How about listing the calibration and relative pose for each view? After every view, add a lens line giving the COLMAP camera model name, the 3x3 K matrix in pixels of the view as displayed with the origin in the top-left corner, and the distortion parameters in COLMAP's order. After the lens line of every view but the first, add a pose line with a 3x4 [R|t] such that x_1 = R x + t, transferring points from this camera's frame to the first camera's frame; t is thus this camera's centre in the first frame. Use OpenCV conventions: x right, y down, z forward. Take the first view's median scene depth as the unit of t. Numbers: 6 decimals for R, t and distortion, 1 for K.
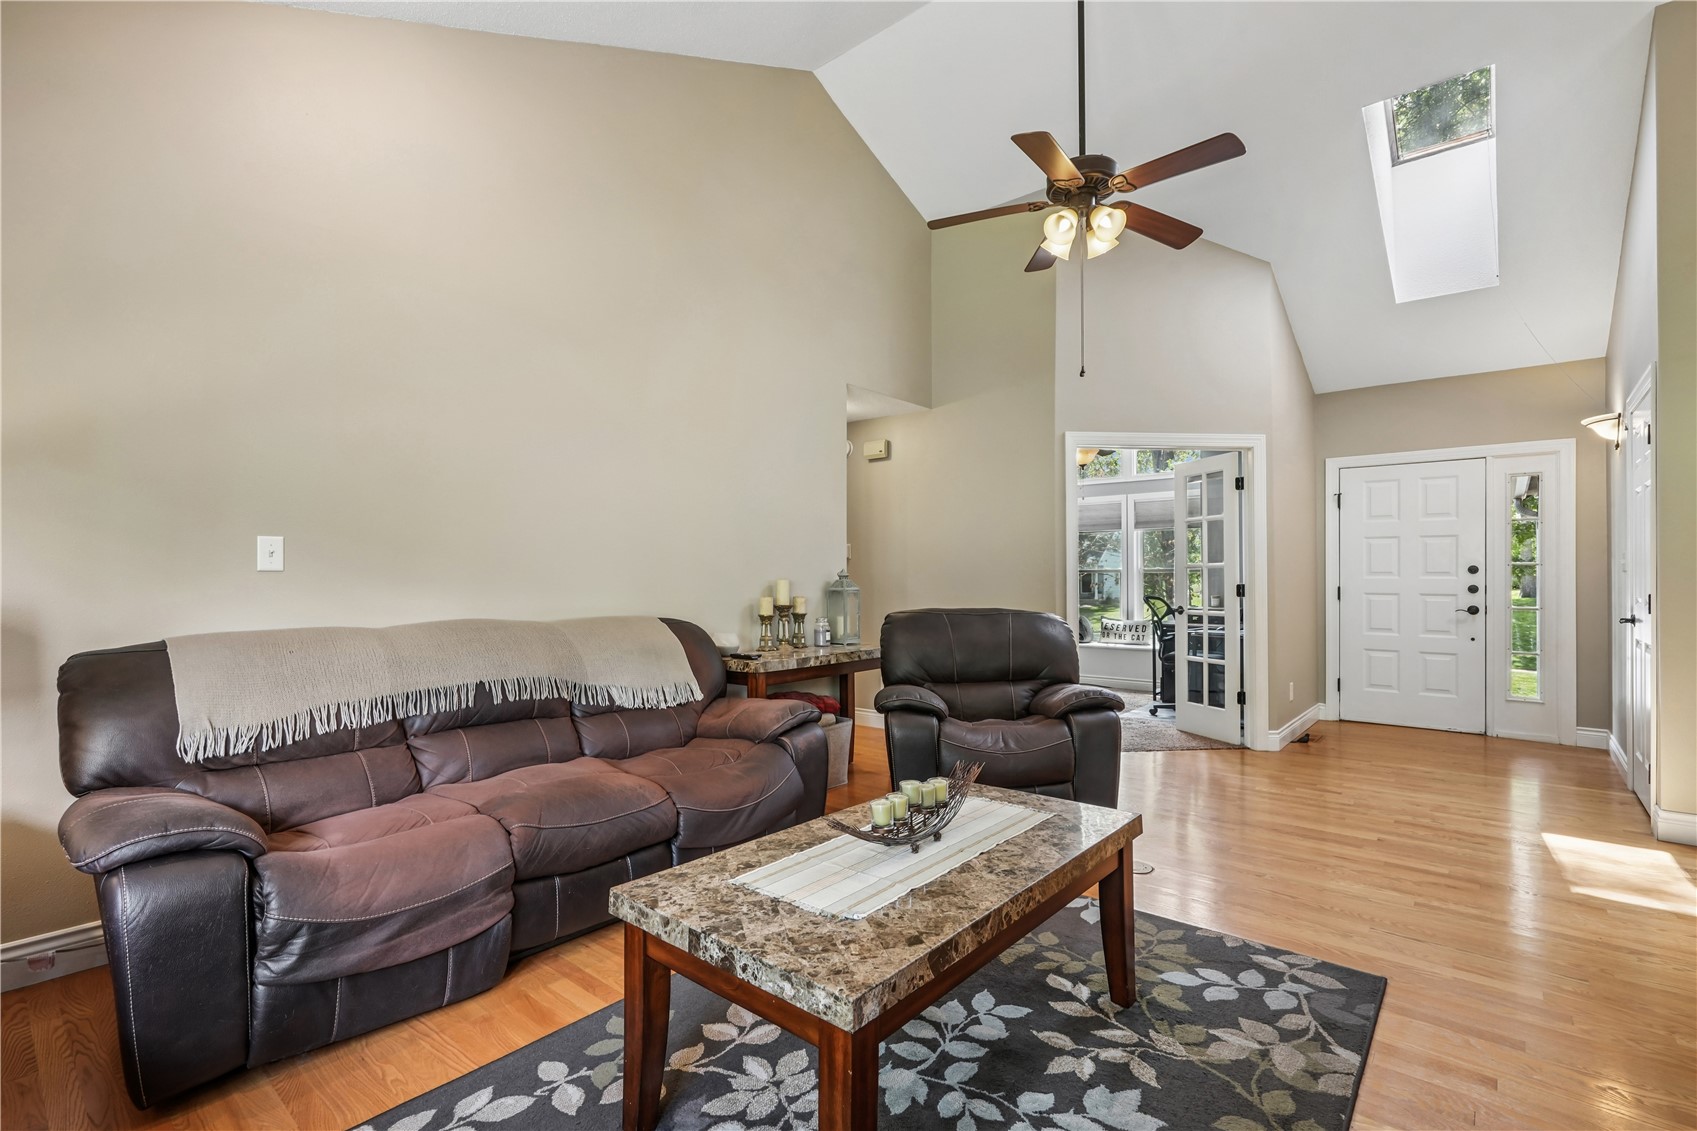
lens RADIAL K [[766.1, 0, 849.1], [0, 766.1, 571.1], [0, 0, 1]] dist [-0.002134, 0.001904]
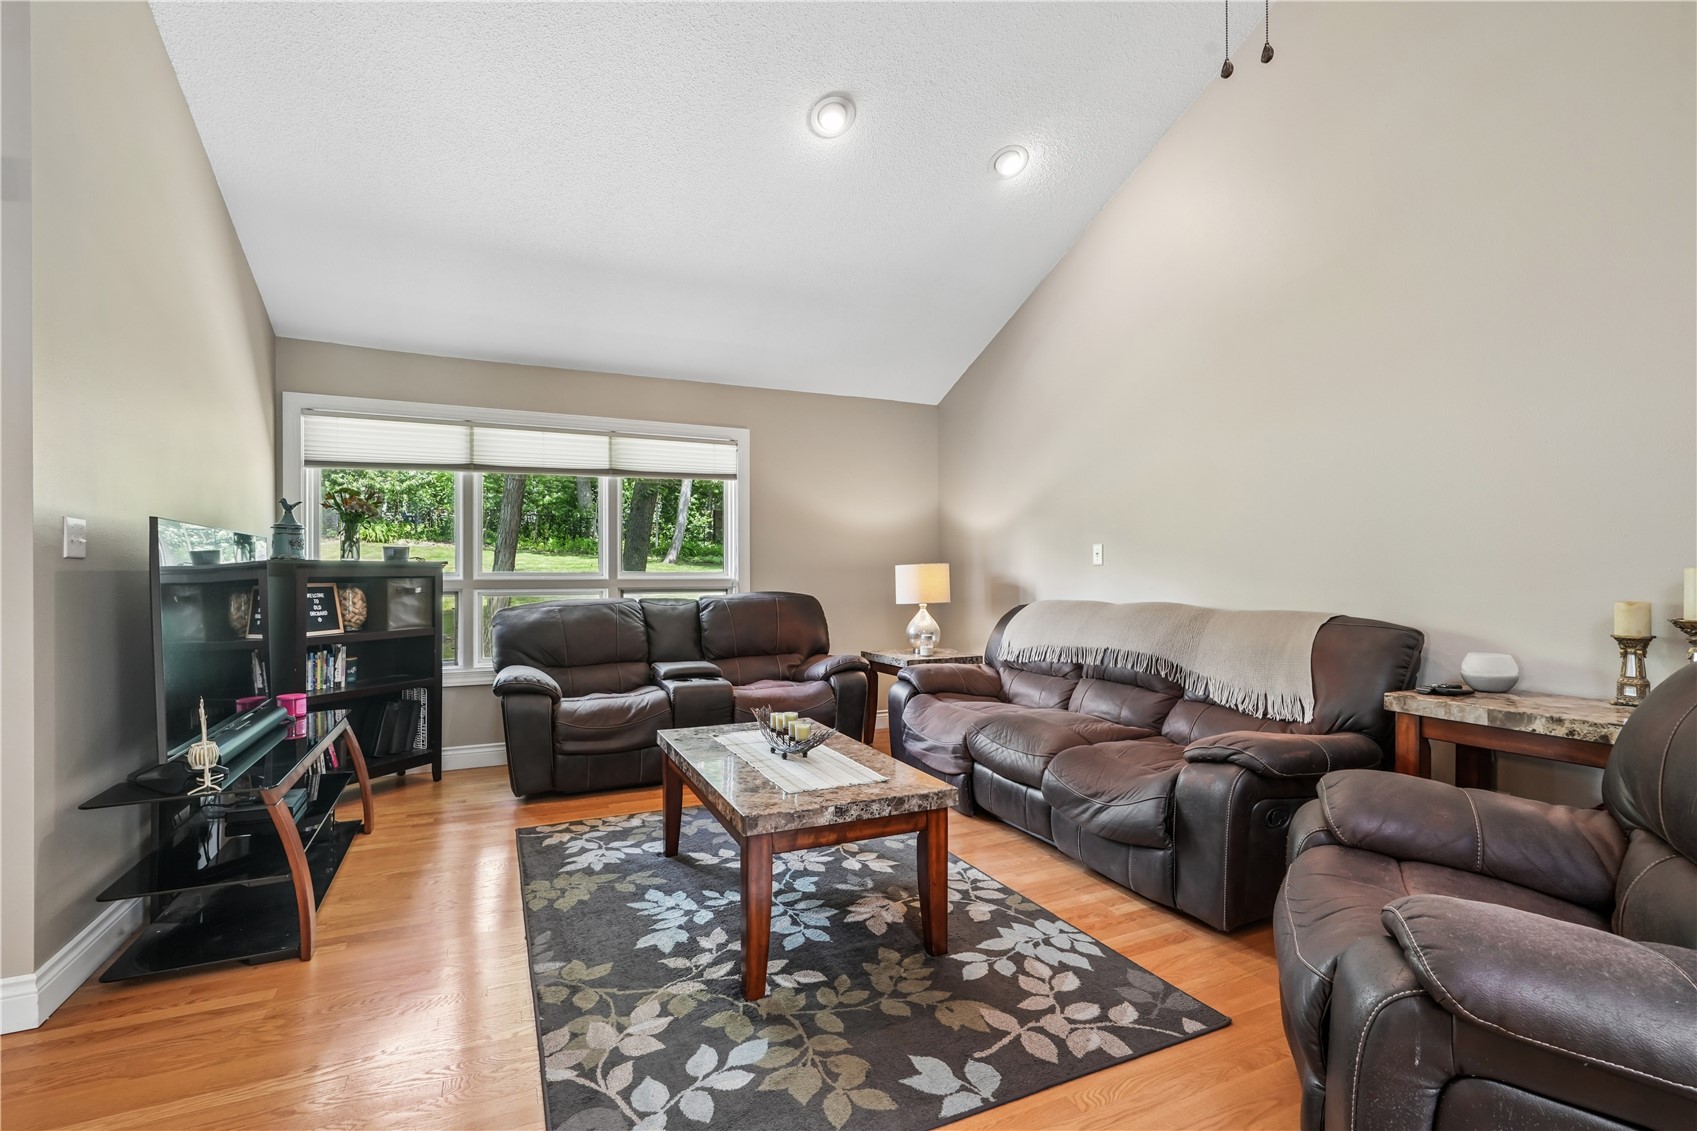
lens RADIAL K [[766.1, 0, 849.9], [0, 766.1, 572.9], [0, 0, 1]] dist [-0.002134, 0.001904]
pose [[-0.420785, 0.002840, -0.907156, 1.272666], [0.016079, 0.999861, -0.004328, 0.019652], [0.907018, -0.016407, -0.420772, 1.627519]]
